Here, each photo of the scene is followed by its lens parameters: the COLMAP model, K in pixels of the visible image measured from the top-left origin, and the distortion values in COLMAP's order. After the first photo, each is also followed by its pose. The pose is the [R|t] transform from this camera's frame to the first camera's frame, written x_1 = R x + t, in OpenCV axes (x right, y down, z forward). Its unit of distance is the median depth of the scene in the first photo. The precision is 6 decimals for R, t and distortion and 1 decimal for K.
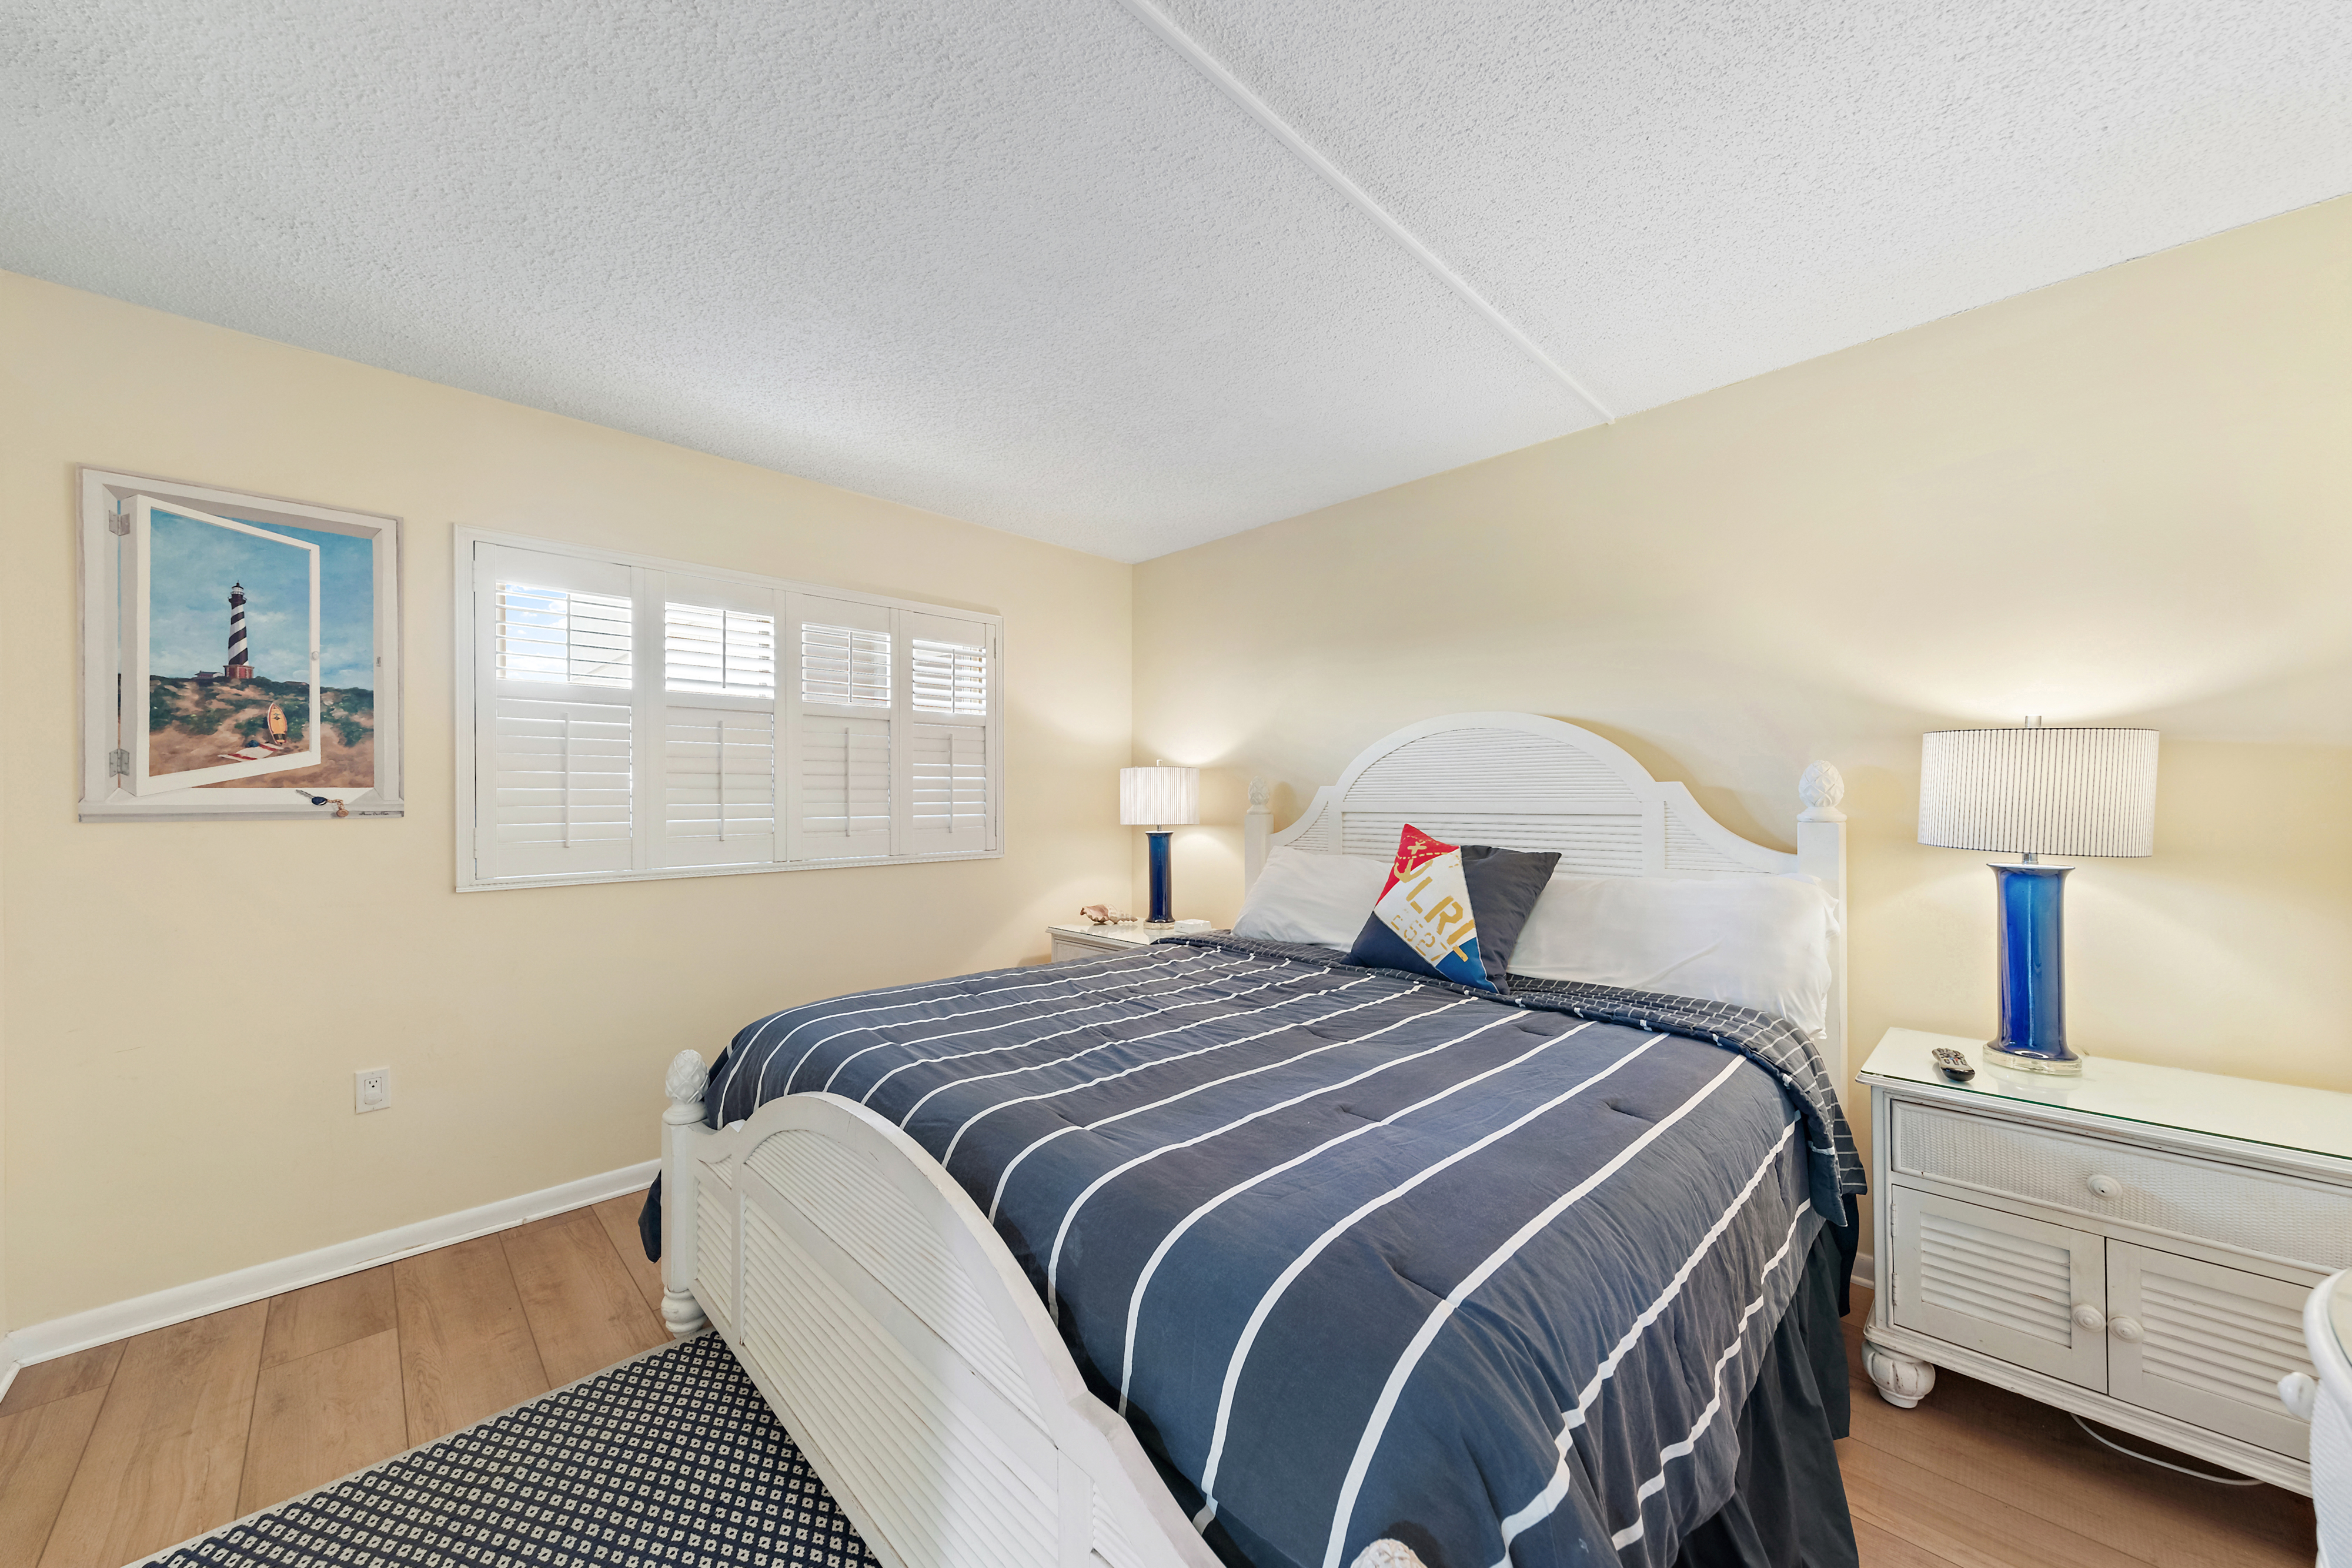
lens RADIAL K [[862.7, 0, 1178.5], [0, 862.7, 803.1], [0, 0, 1]] dist [0.002347, -0.000922]
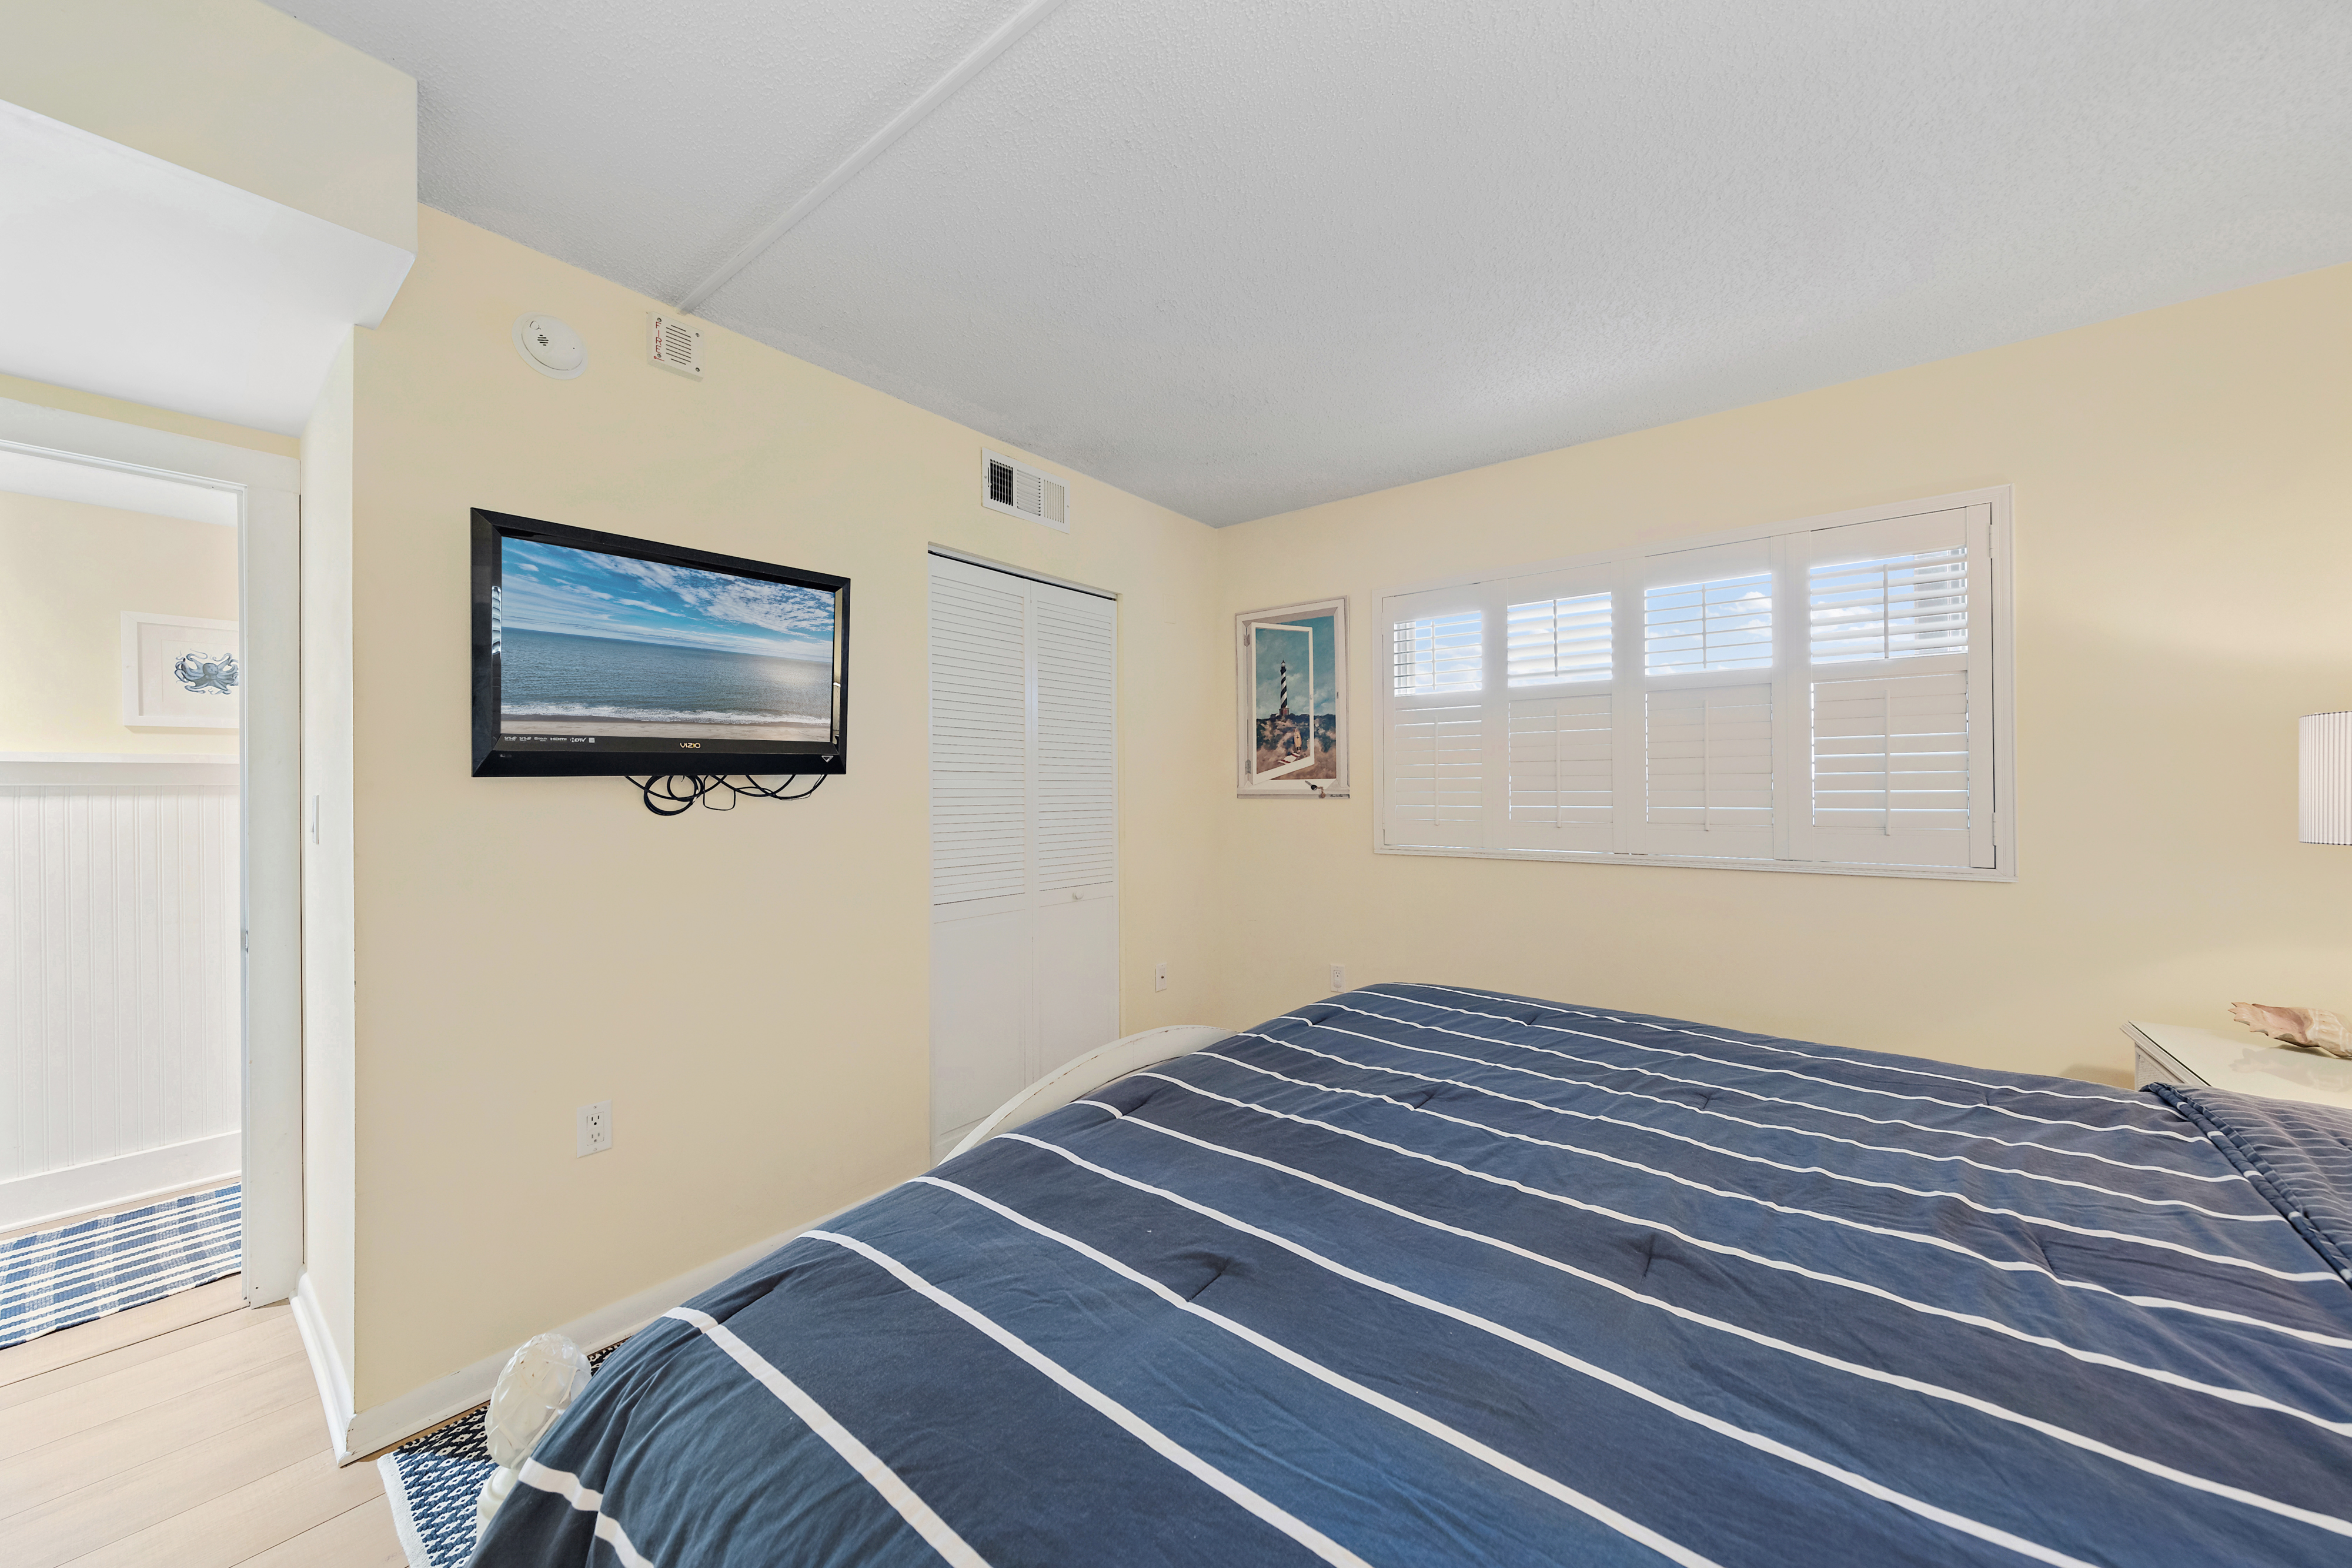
lens RADIAL K [[832.8, 0, 1164.0], [0, 832.8, 797.2], [0, 0, 1]] dist [0.002177, 0.000083]
pose [[0.112643, 0.014846, -0.993525, 0.520648], [-0.002587, 0.999889, 0.014648, -0.006488], [0.993632, 0.000921, 0.112669, 0.568668]]
